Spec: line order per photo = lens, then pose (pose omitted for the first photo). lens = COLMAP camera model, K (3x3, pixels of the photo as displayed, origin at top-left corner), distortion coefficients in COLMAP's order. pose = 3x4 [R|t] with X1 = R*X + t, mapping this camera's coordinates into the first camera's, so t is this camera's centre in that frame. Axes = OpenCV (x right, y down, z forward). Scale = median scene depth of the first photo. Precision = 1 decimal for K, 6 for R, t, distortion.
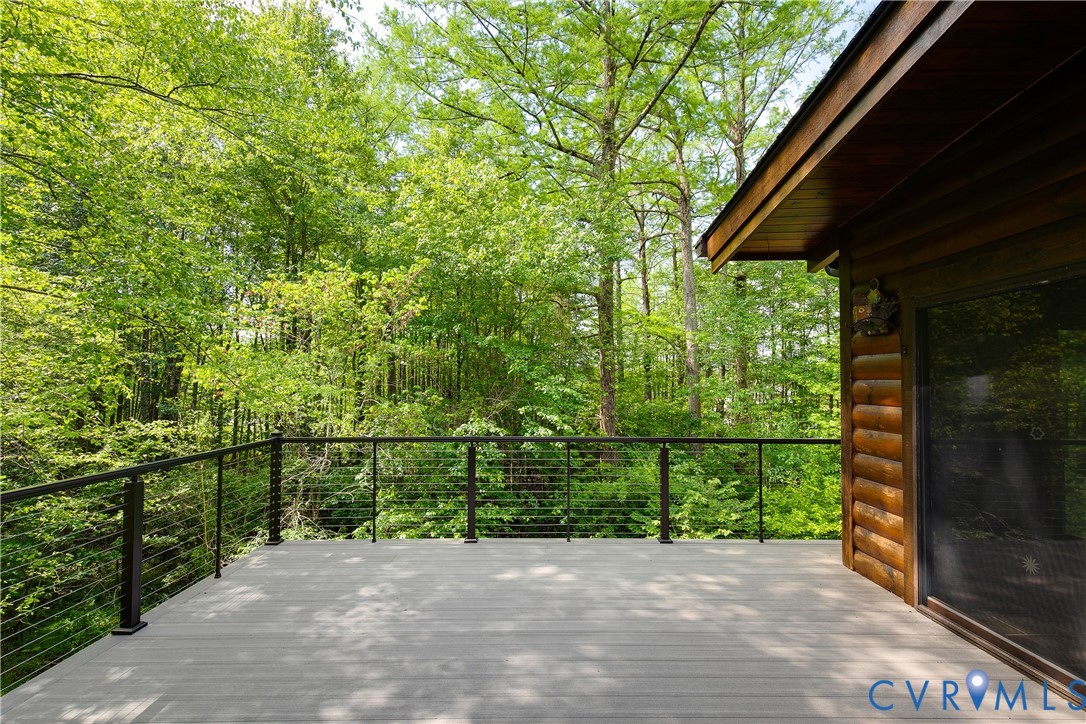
lens RADIAL K [[494.0, 0, 537.8], [0, 494.0, 366.4], [0, 0, 1]] dist [0.002006, -0.000389]
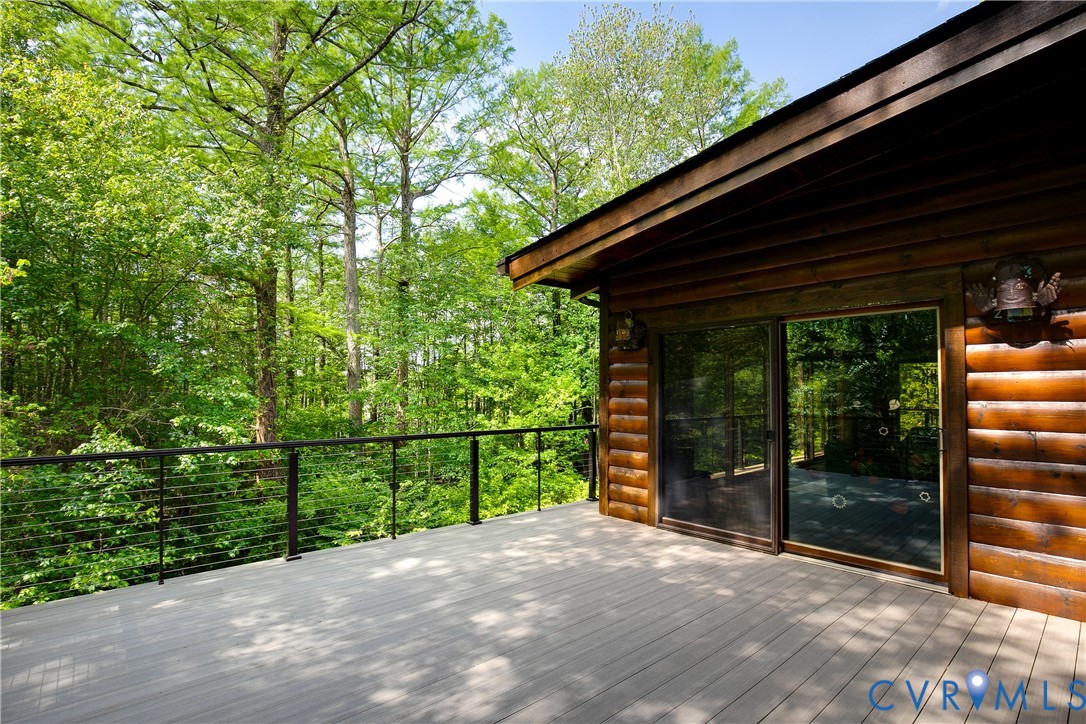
lens RADIAL K [[527.0, 0, 552.3], [0, 527.0, 364.2], [0, 0, 1]] dist [-0.033590, -0.001708]
pose [[0.748024, 0.029266, 0.663026, -0.488186], [-0.020365, 0.999569, -0.021145, 0.016681], [-0.663359, 0.002315, 0.748297, -0.015711]]
